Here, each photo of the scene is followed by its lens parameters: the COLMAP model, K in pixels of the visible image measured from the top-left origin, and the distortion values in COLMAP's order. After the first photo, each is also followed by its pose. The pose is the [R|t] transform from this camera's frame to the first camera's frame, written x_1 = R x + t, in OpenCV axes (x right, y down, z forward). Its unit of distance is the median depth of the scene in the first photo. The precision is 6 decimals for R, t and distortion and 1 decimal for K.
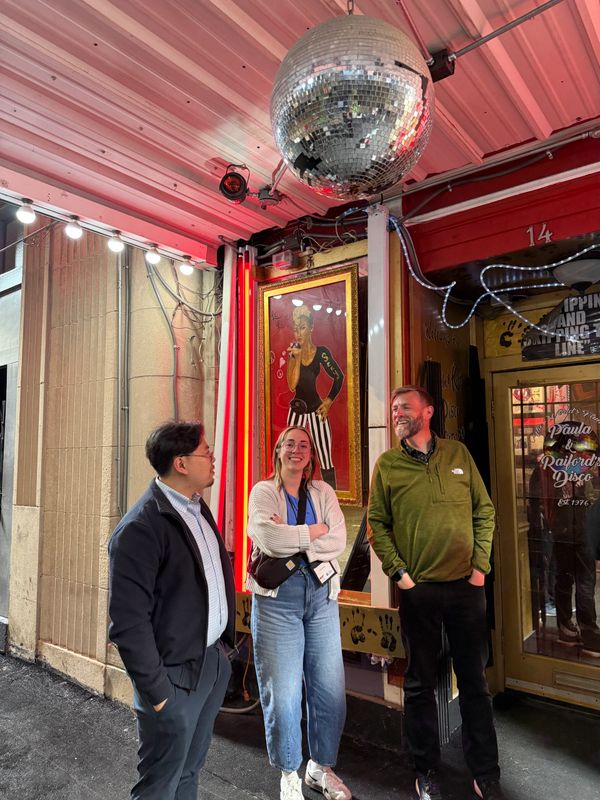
lens RADIAL K [[561.3, 0, 298.5], [0, 561.3, 405.9], [0, 0, 1]] dist [0.007038, -0.045018]
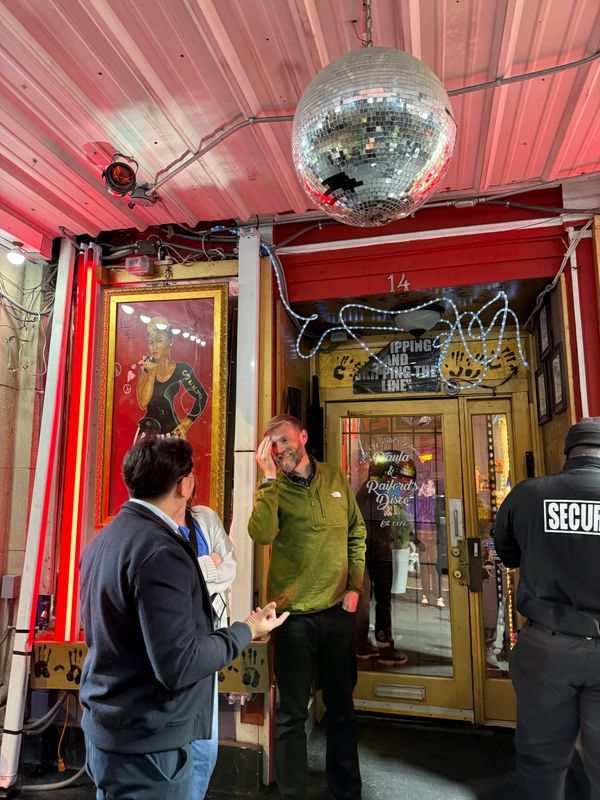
lens RADIAL K [[561.3, 0, 305.4], [0, 561.3, 393.1], [0, 0, 1]] dist [0.007038, -0.045018]
pose [[0.898728, 0.071279, 0.432675, -0.176838], [-0.043016, 0.996272, -0.074776, 0.005382], [-0.436392, 0.048591, 0.898444, 0.069283]]
